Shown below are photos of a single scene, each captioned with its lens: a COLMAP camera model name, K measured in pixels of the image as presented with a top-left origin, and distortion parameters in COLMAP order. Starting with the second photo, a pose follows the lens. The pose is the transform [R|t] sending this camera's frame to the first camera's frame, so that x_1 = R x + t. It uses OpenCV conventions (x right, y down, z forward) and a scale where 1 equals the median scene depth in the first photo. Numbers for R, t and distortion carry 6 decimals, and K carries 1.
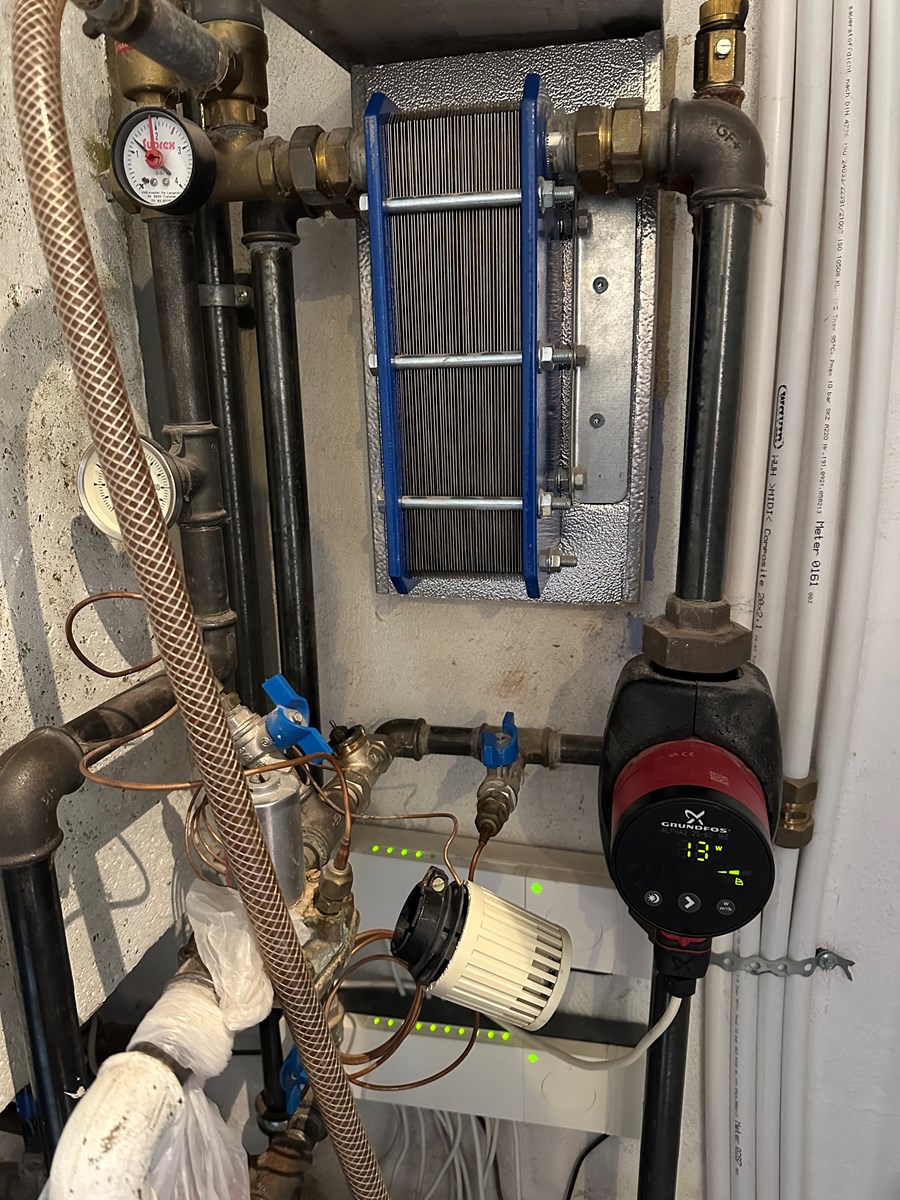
lens RADIAL K [[870.5, 0, 450.0], [0, 870.5, 600.0], [0, 0, 1]] dist [0.026895, -0.067115]
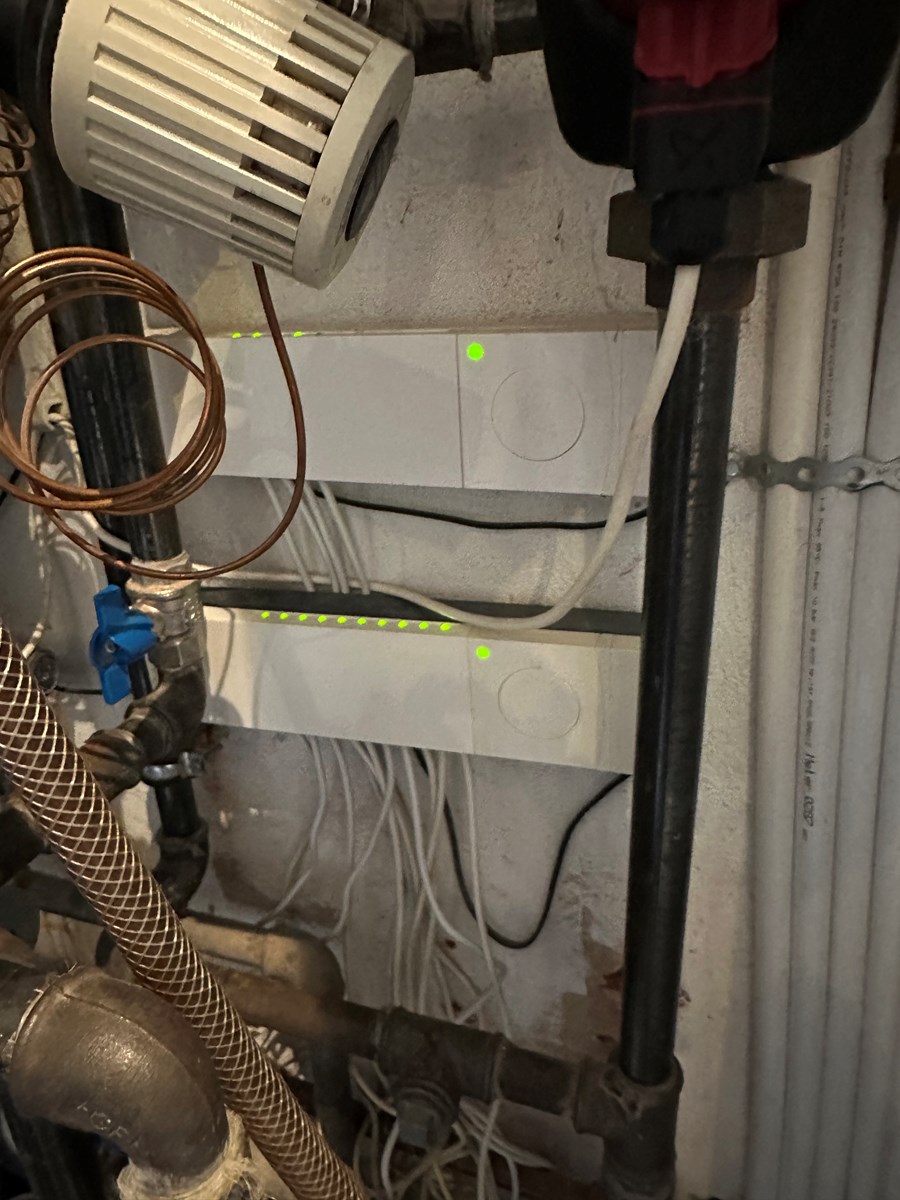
lens RADIAL K [[864.9, 0, 391.4], [0, 864.9, 591.5], [0, 0, 1]] dist [-0.023742, 0.005384]
pose [[0.990125, -0.005511, -0.140081, 0.118467], [0.029145, 0.985486, 0.167235, 0.373869], [0.137126, -0.169666, 0.975915, 0.369137]]
